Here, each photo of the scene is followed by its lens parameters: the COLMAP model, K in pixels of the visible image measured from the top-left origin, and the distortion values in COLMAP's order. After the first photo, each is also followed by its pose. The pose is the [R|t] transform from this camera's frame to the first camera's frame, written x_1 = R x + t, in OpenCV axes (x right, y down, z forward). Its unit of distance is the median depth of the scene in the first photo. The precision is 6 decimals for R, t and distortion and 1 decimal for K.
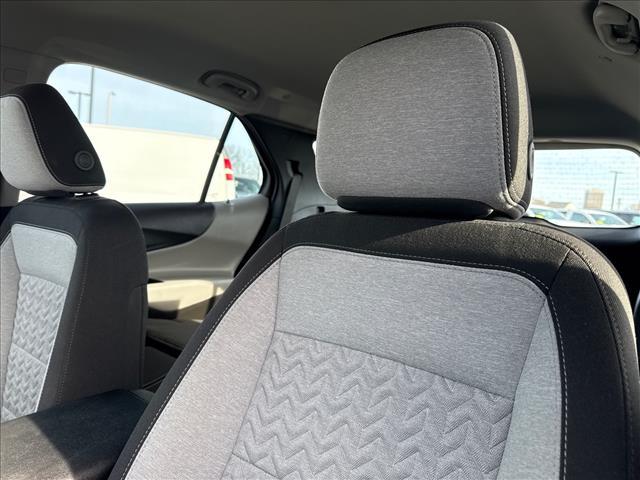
lens RADIAL K [[477.5, 0, 319.8], [0, 477.5, 249.3], [0, 0, 1]] dist [0.006658, -0.001175]
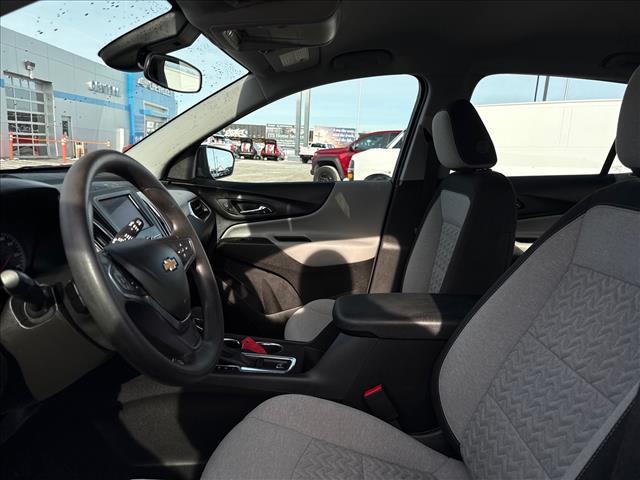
lens RADIAL K [[477.5, 0, 319.8], [0, 477.5, 249.3], [0, 0, 1]] dist [0.006658, -0.001175]
pose [[0.645411, 0.110881, -0.755745, 0.335142], [-0.066878, 0.993811, 0.088694, 0.031899], [0.760902, -0.006701, 0.648832, -0.352123]]
